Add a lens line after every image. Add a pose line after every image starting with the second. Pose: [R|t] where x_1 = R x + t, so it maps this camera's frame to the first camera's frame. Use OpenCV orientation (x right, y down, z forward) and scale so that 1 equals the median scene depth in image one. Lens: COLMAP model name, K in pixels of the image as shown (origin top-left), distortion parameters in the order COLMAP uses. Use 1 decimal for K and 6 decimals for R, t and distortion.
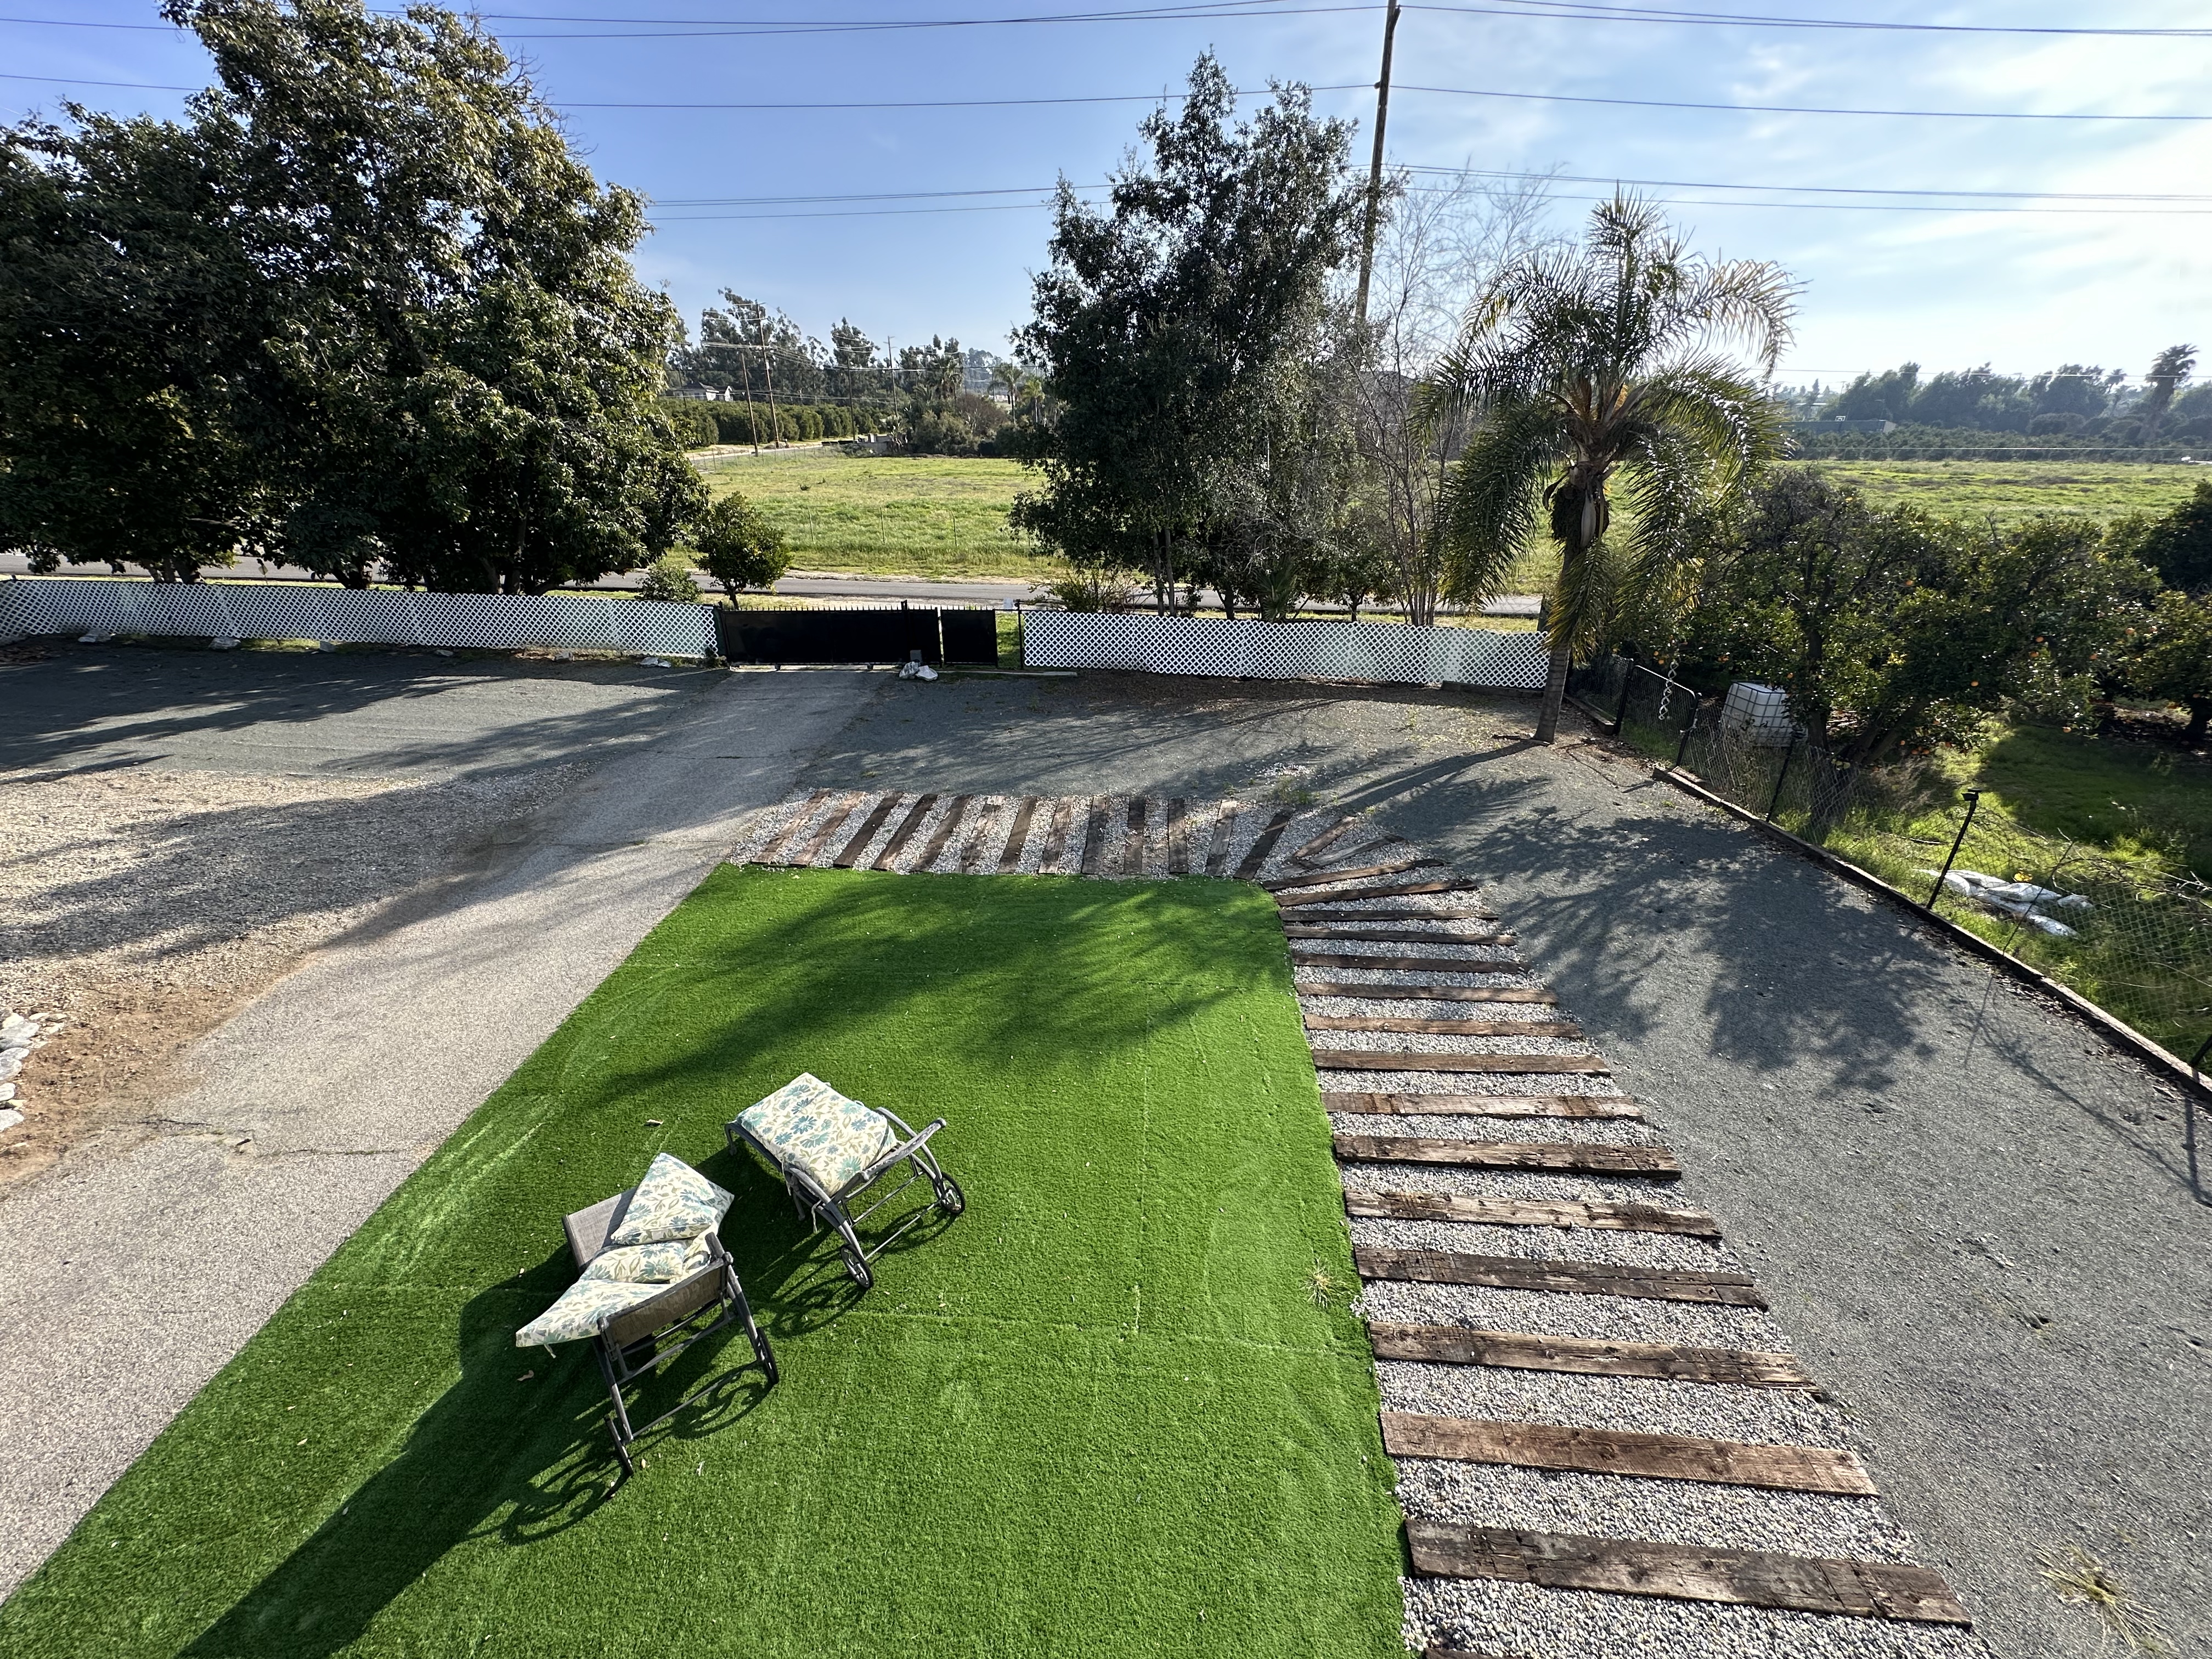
lens RADIAL K [[892.7, 0, 1107.2], [0, 892.7, 828.8], [0, 0, 1]] dist [-0.000515, -0.000013]
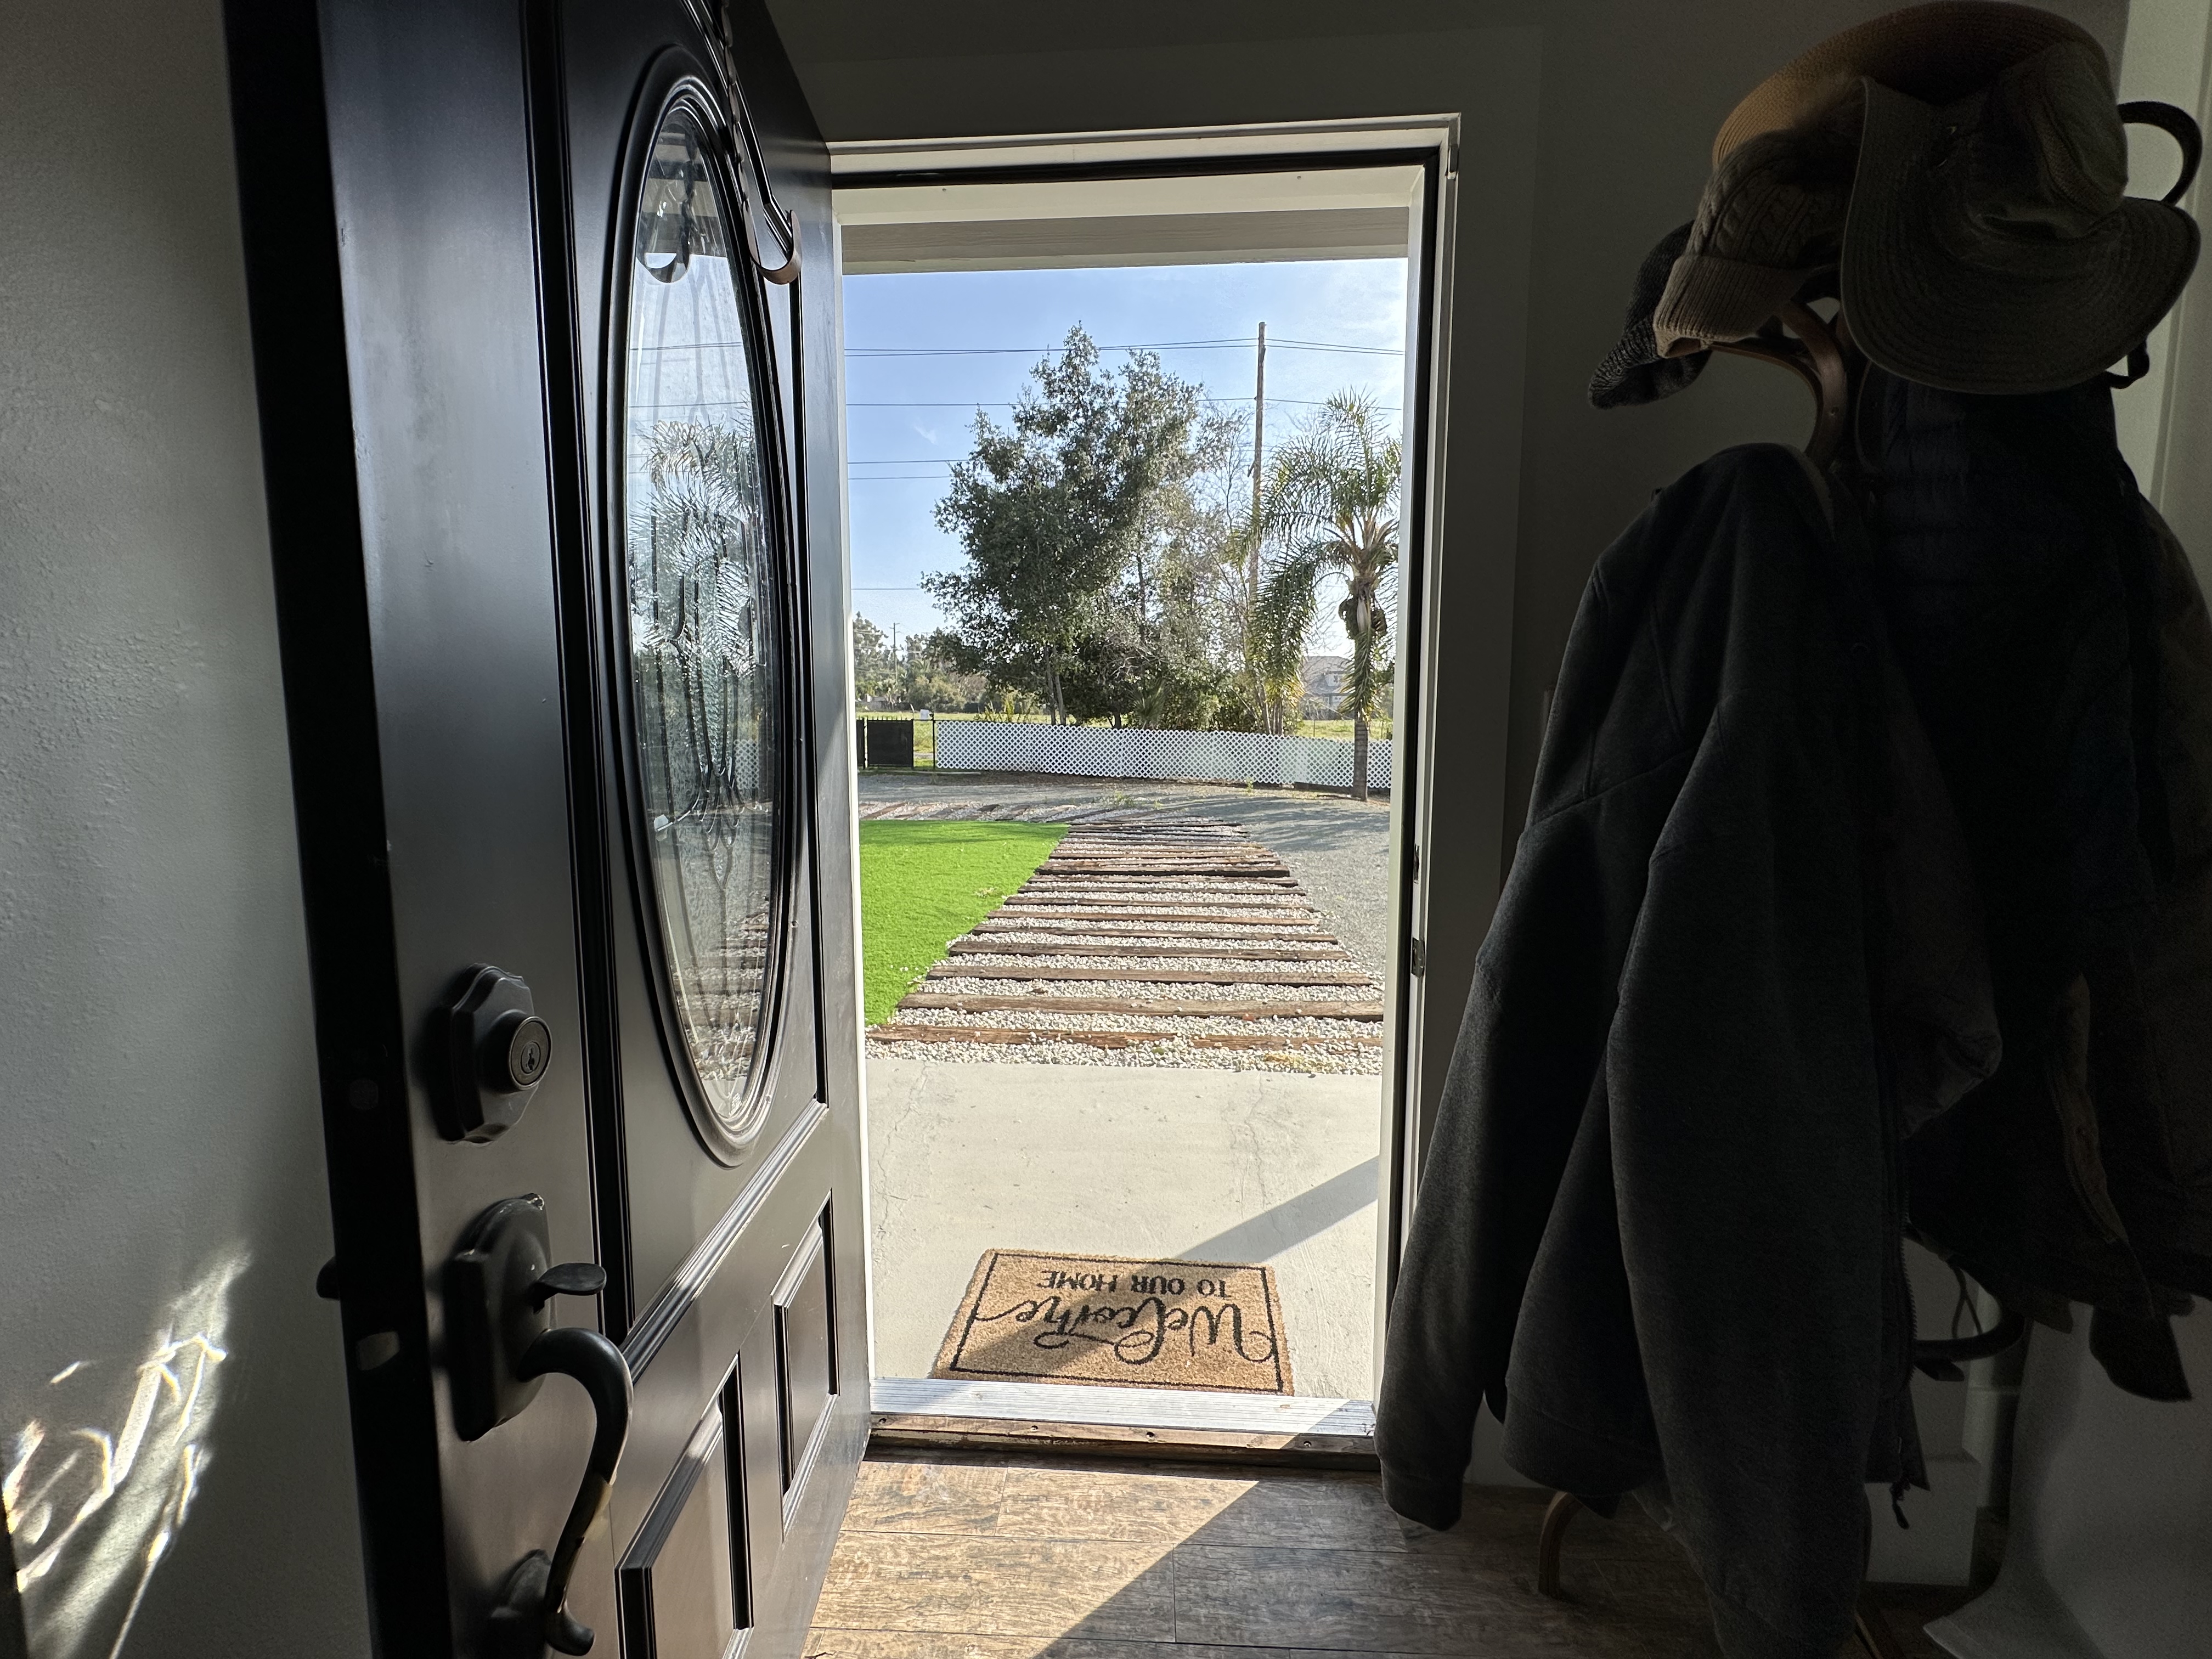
lens RADIAL K [[892.7, 0, 1105.5], [0, 892.7, 834.9], [0, 0, 1]] dist [-0.000515, -0.000013]
pose [[0.999824, 0.016485, 0.009006, 0.143420], [-0.013121, 0.955957, -0.293213, 0.288626], [-0.013443, 0.293044, 0.956005, -0.107359]]
